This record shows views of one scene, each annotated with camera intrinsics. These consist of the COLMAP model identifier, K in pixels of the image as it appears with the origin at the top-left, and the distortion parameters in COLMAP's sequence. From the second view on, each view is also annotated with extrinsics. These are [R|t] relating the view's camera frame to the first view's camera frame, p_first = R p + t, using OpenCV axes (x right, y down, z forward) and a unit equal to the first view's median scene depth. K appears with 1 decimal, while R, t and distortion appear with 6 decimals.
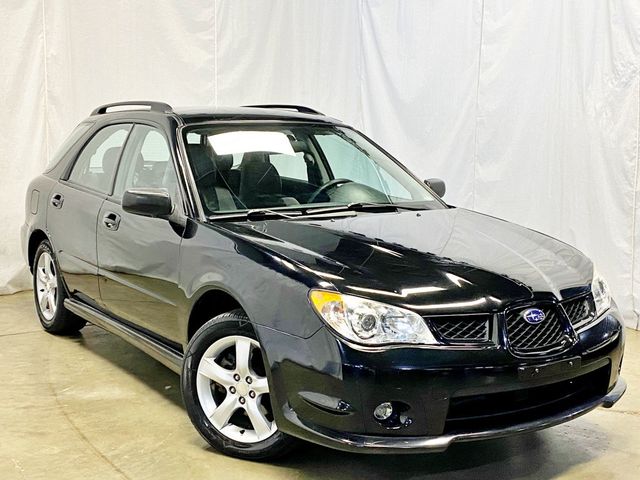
lens RADIAL K [[863.1, 0, 320.0], [0, 863.1, 240.0], [0, 0, 1]] dist [0.137497, -0.500462]
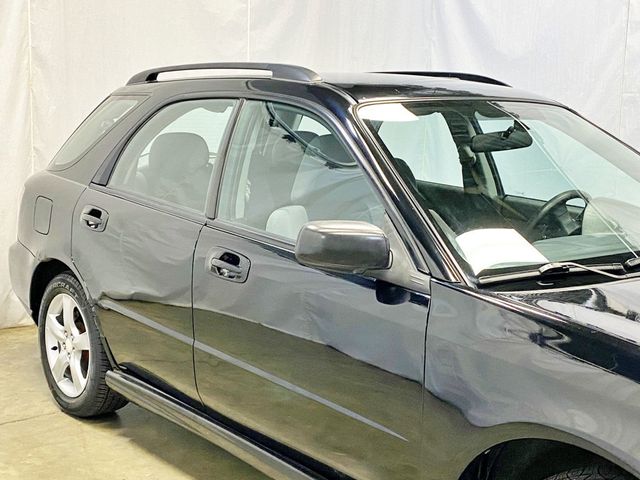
lens RADIAL K [[863.1, 0, 320.0], [0, 863.1, 240.0], [0, 0, 1]] dist [0.137497, -0.500462]
pose [[0.993659, -0.004009, 0.112363, -0.198159], [0.000198, 0.999425, 0.033906, -0.048355], [-0.112435, -0.033669, 0.993089, 0.331945]]
